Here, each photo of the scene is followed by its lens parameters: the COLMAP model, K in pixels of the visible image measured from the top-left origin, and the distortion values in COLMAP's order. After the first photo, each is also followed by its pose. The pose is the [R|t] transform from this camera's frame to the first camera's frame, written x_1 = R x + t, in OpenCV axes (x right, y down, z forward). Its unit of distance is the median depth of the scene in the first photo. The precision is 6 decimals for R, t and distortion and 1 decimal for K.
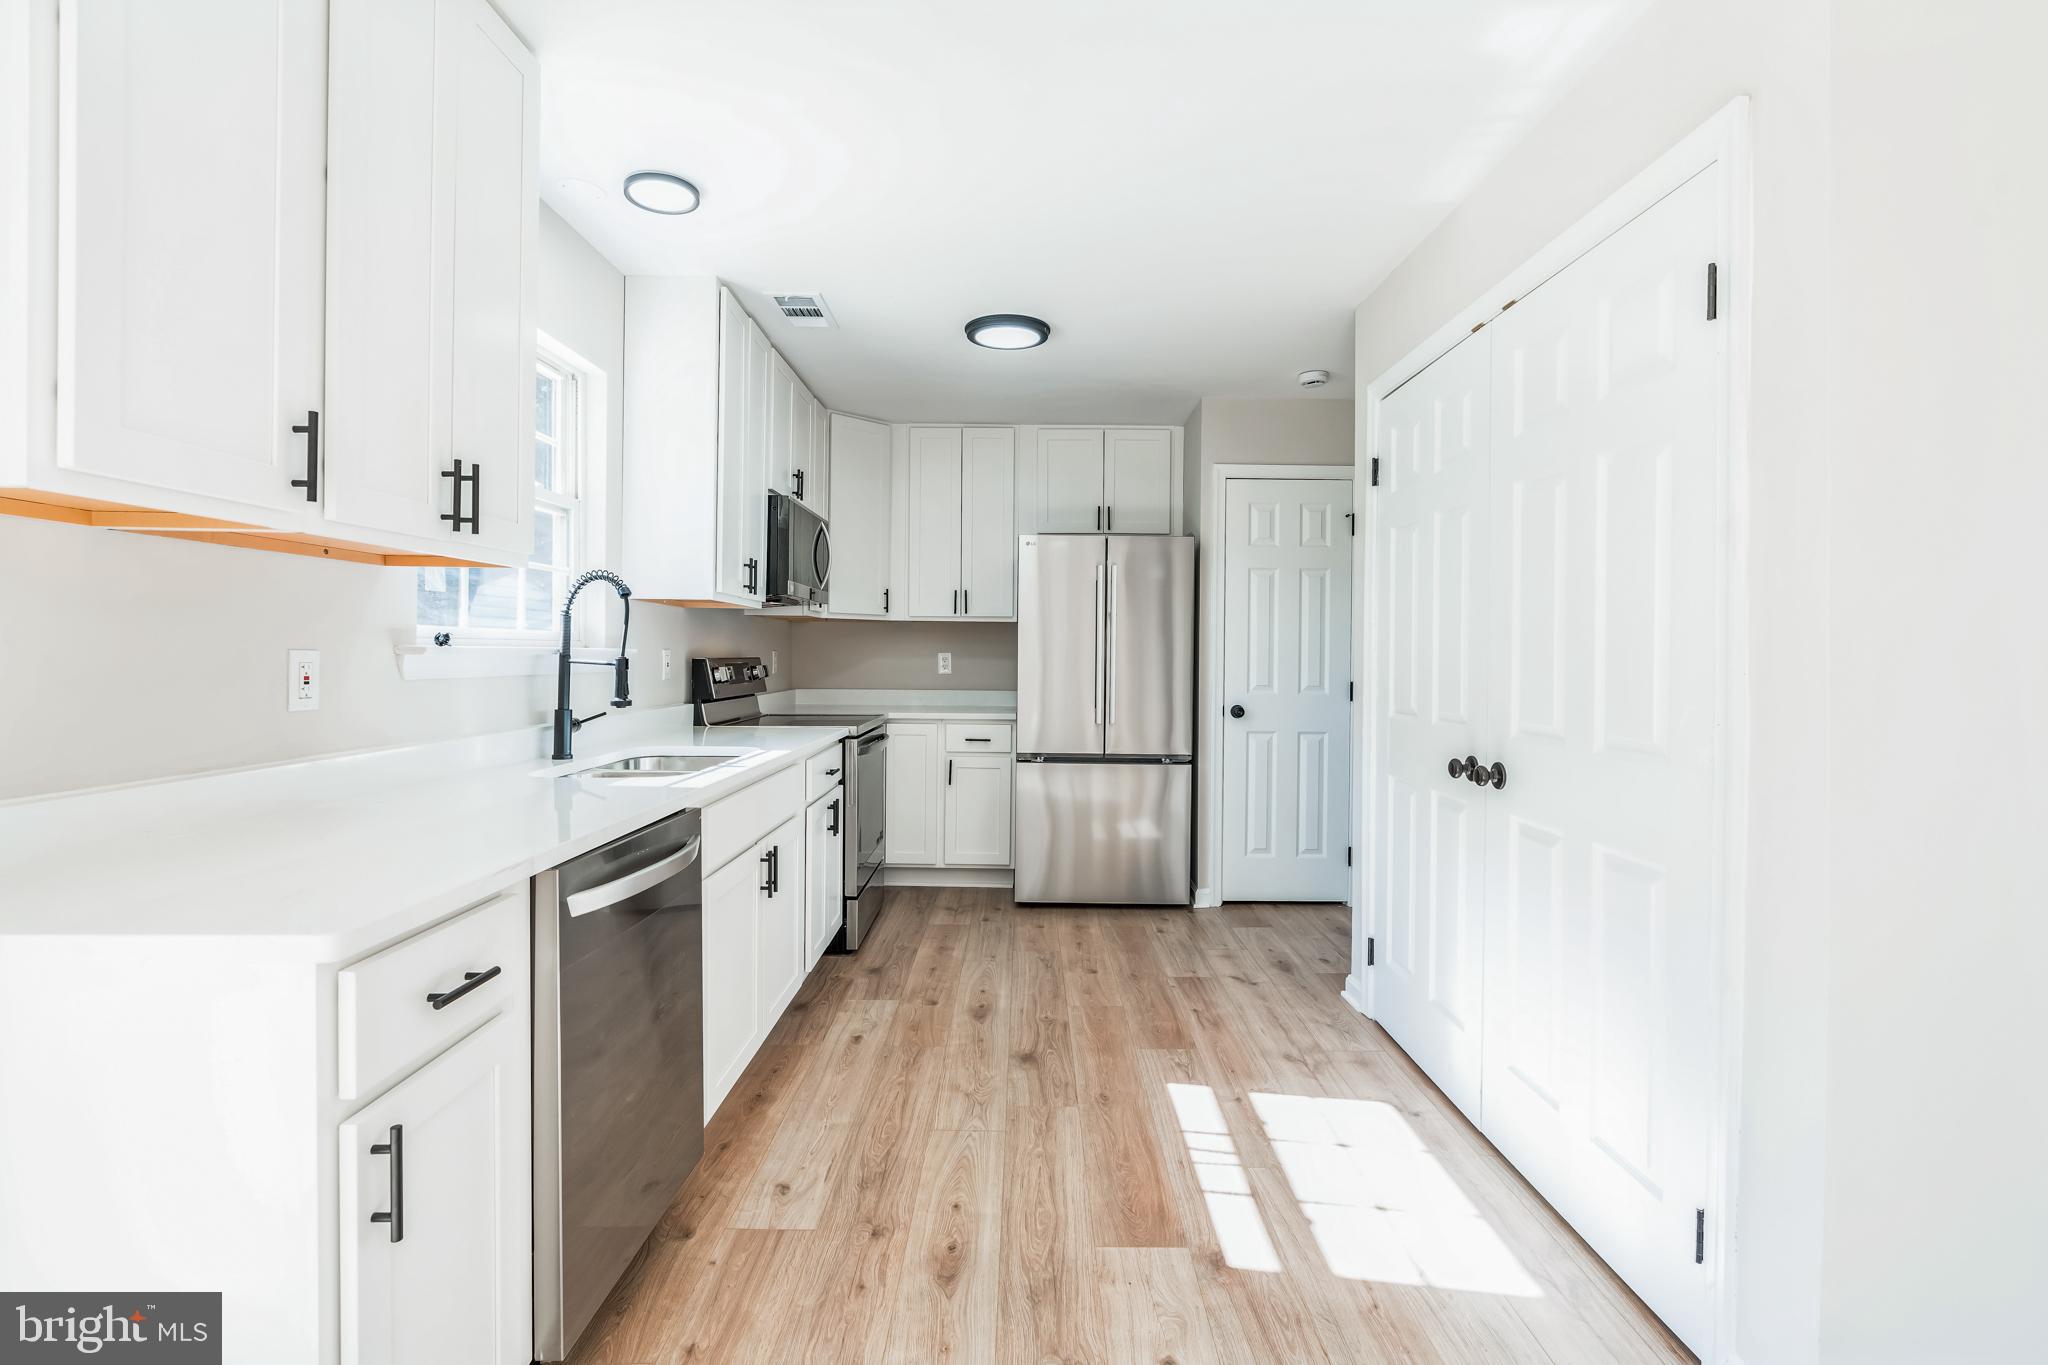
lens RADIAL K [[926.0, 0, 1022.1], [0, 926.0, 675.5], [0, 0, 1]] dist [-0.008623, 0.005564]
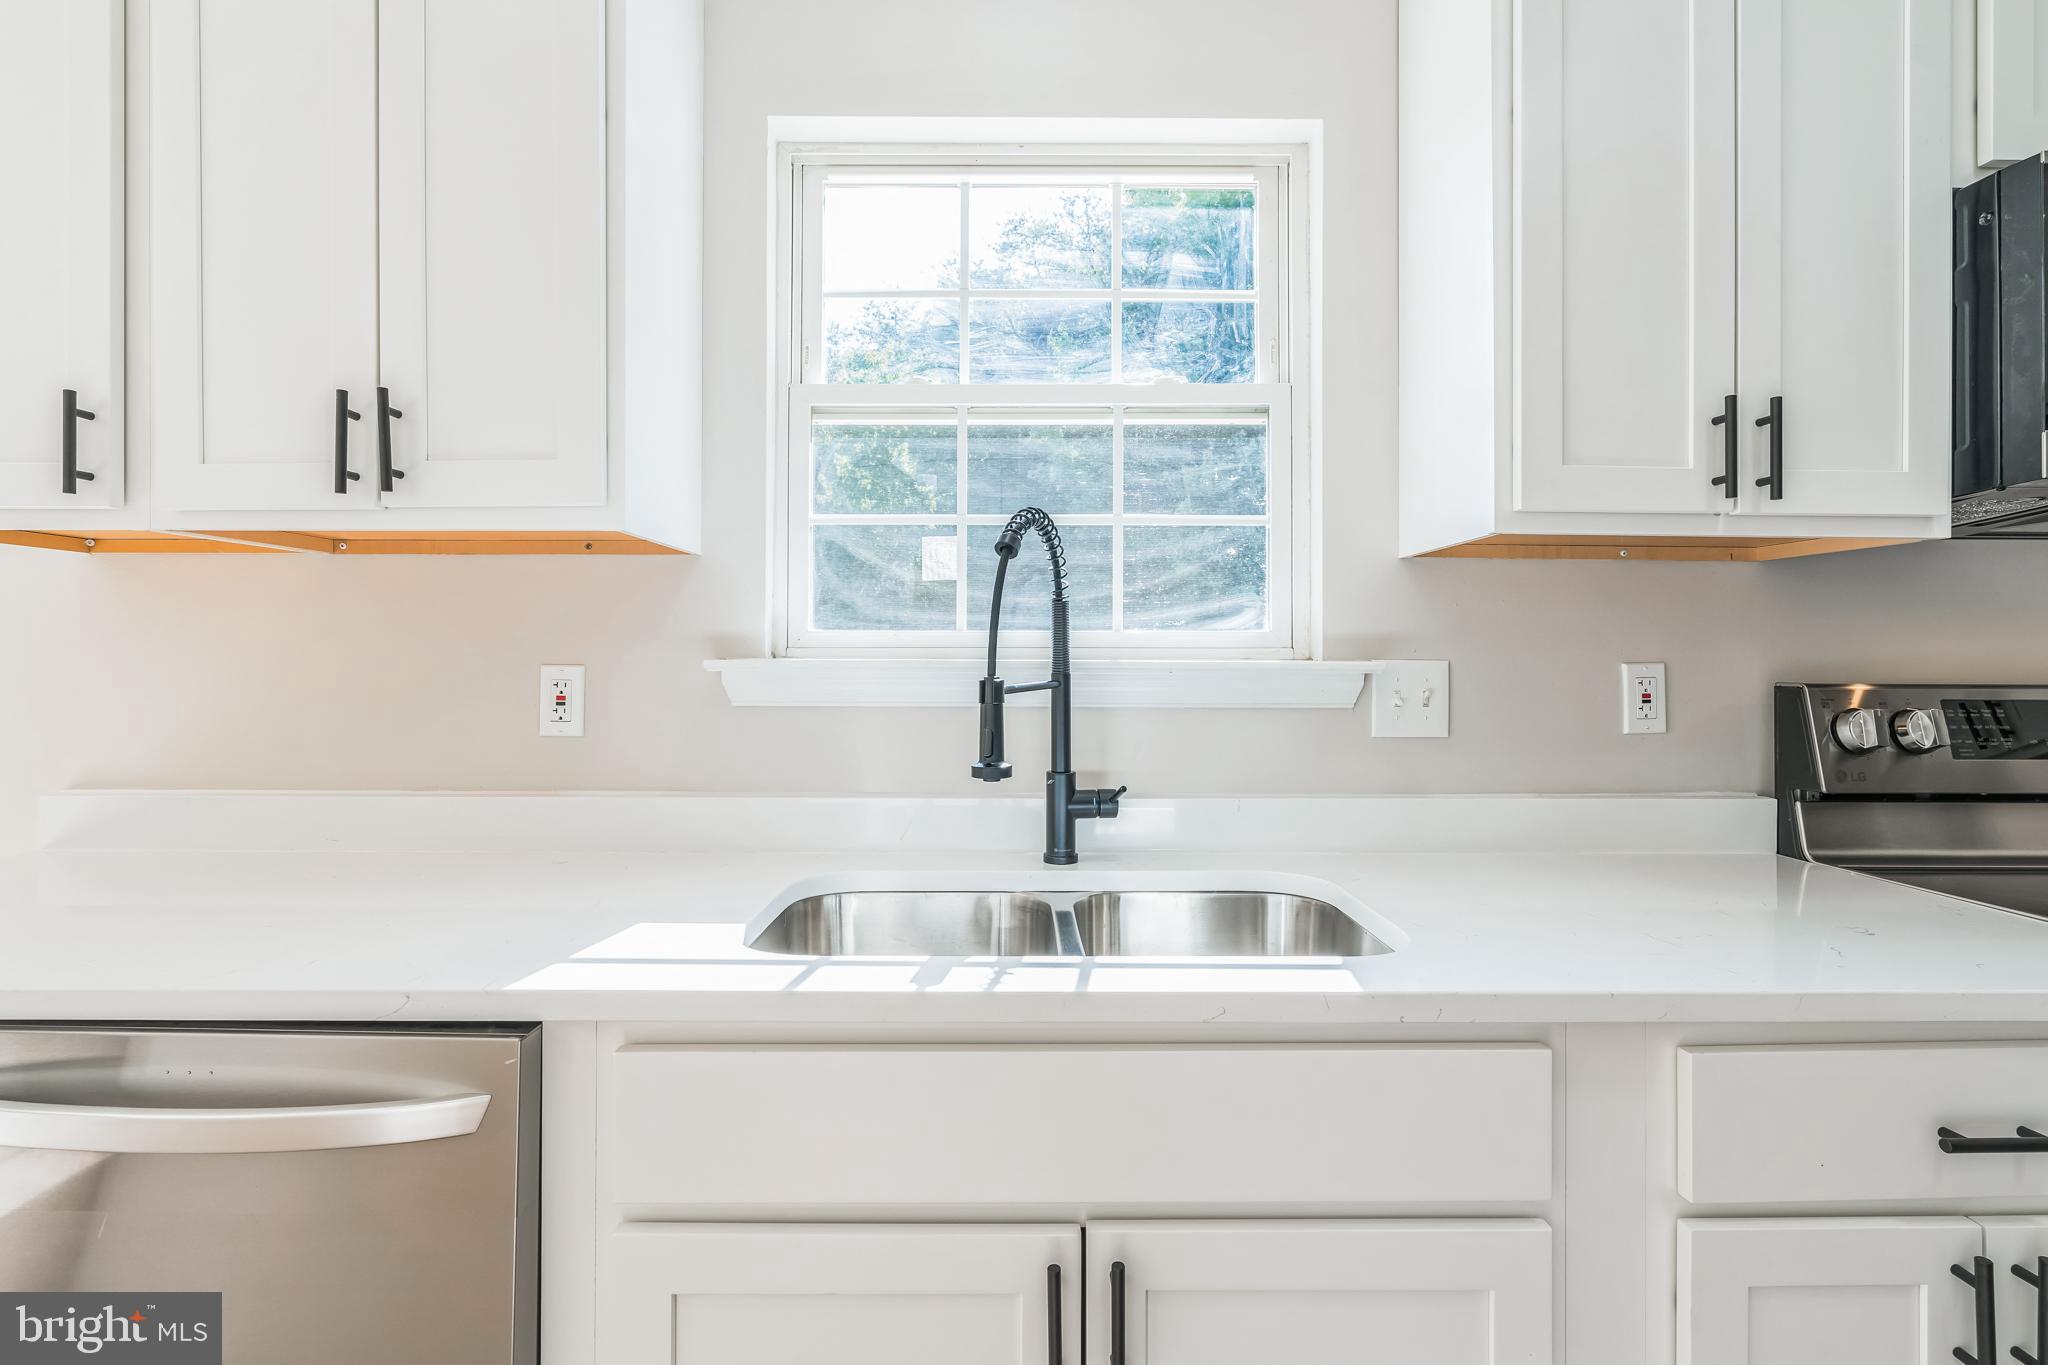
lens RADIAL K [[873.5, 0, 1021.3], [0, 873.5, 672.6], [0, 0, 1]] dist [-0.021029, 0.000032]
pose [[0.049853, 0.005093, -0.998744, 0.038981], [-0.029164, 0.999568, 0.003642, -0.026117], [0.998331, 0.028946, 0.049980, 0.993479]]
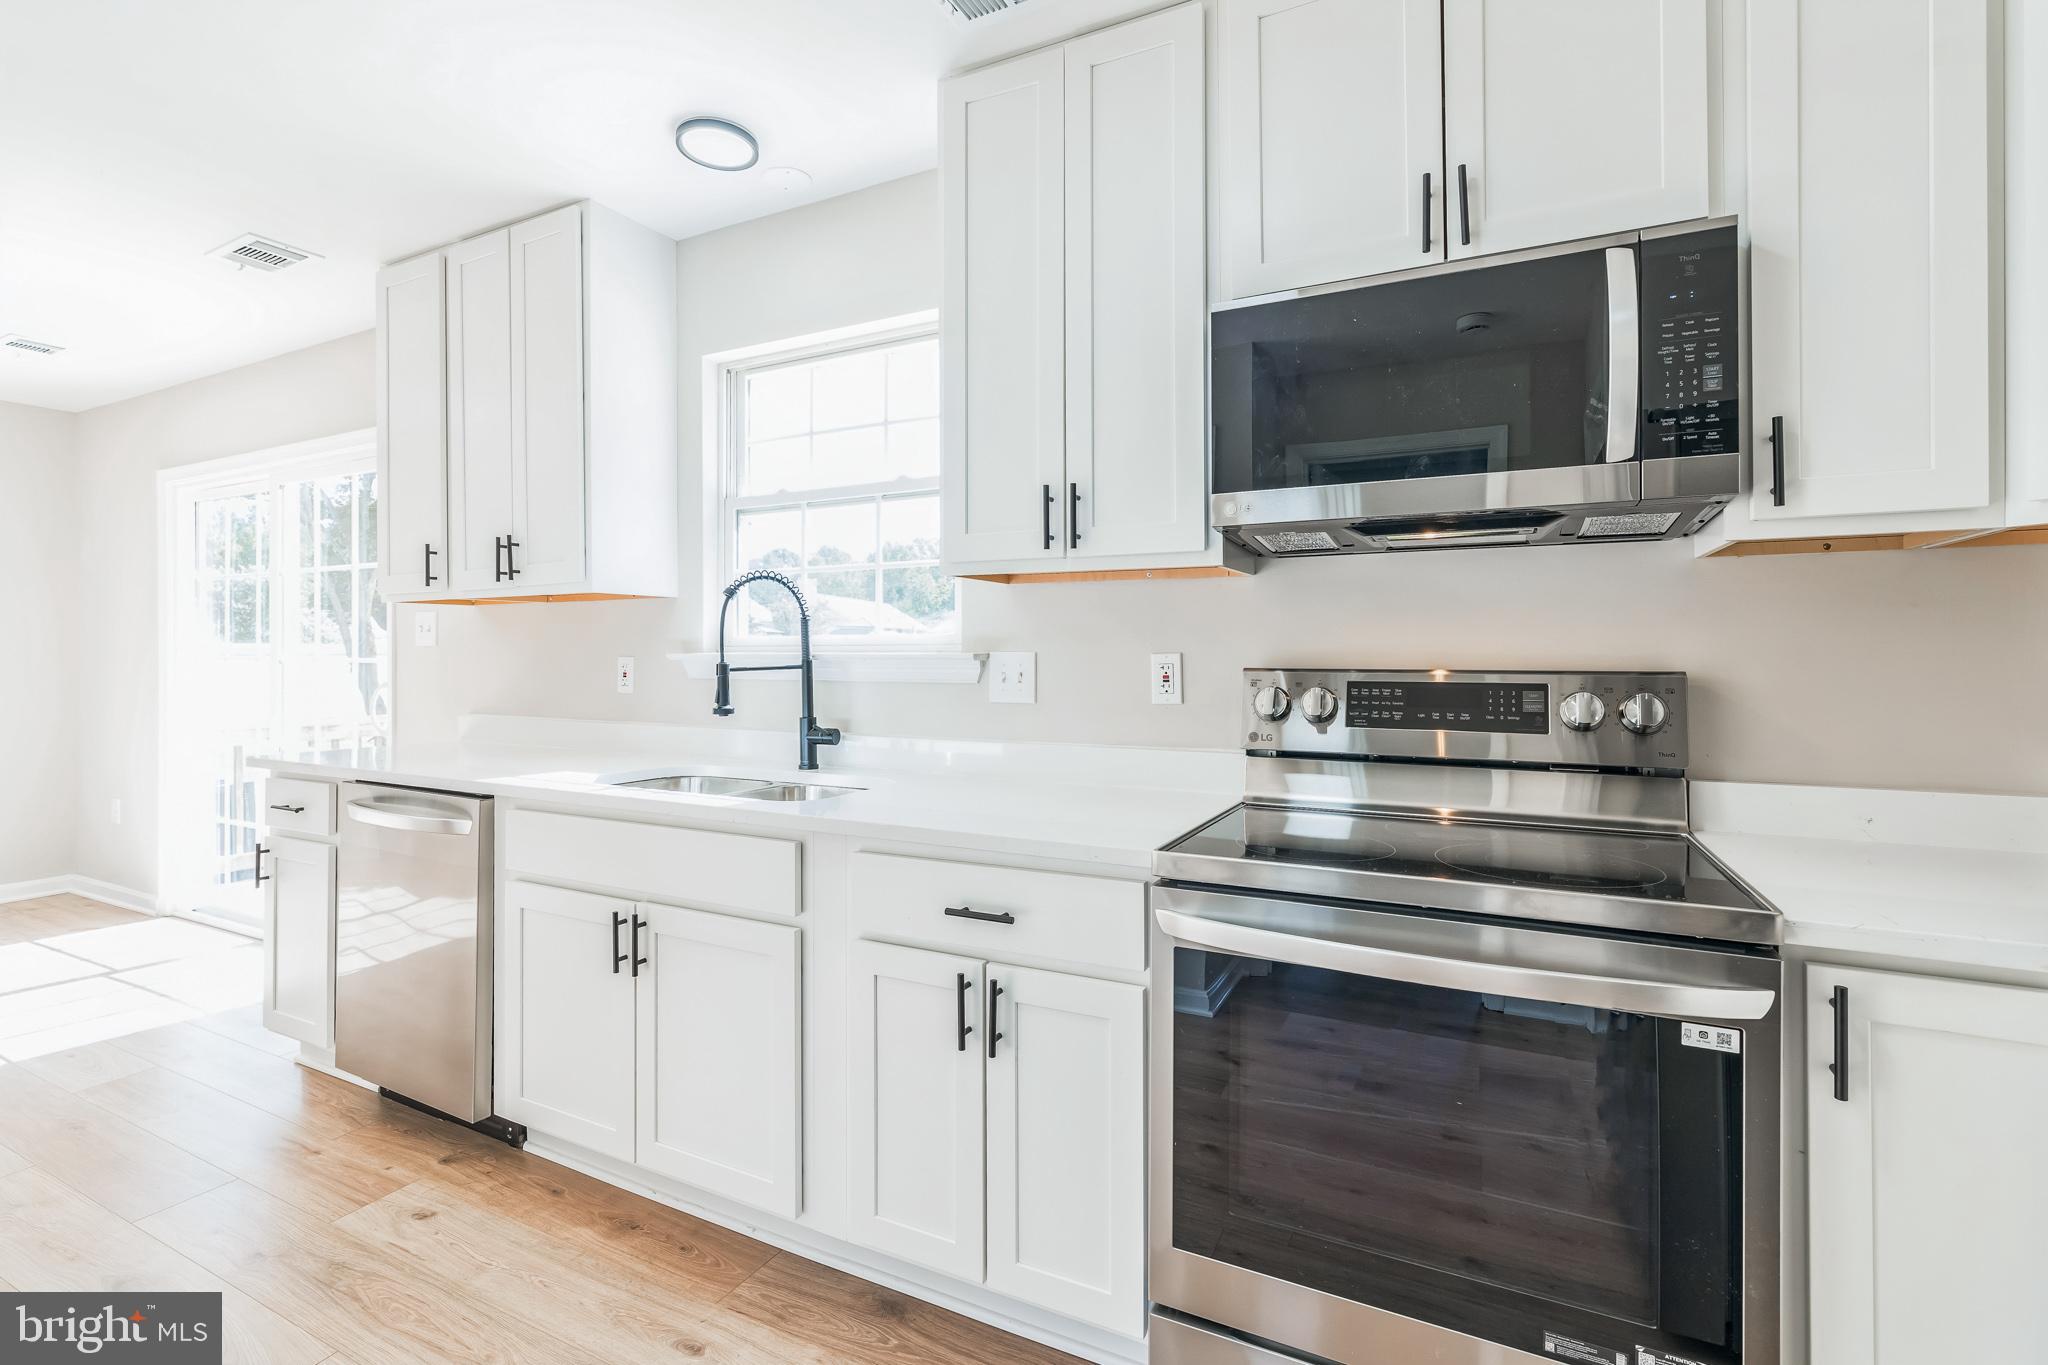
lens RADIAL K [[923.5, 0, 1025.0], [0, 923.5, 656.1], [0, 0, 1]] dist [0.001817, -0.008009]
pose [[-0.440521, -0.007144, -0.897714, 0.283232], [-0.026615, 0.999633, 0.005106, -0.040115], [0.897348, 0.026142, -0.440549, 1.699239]]
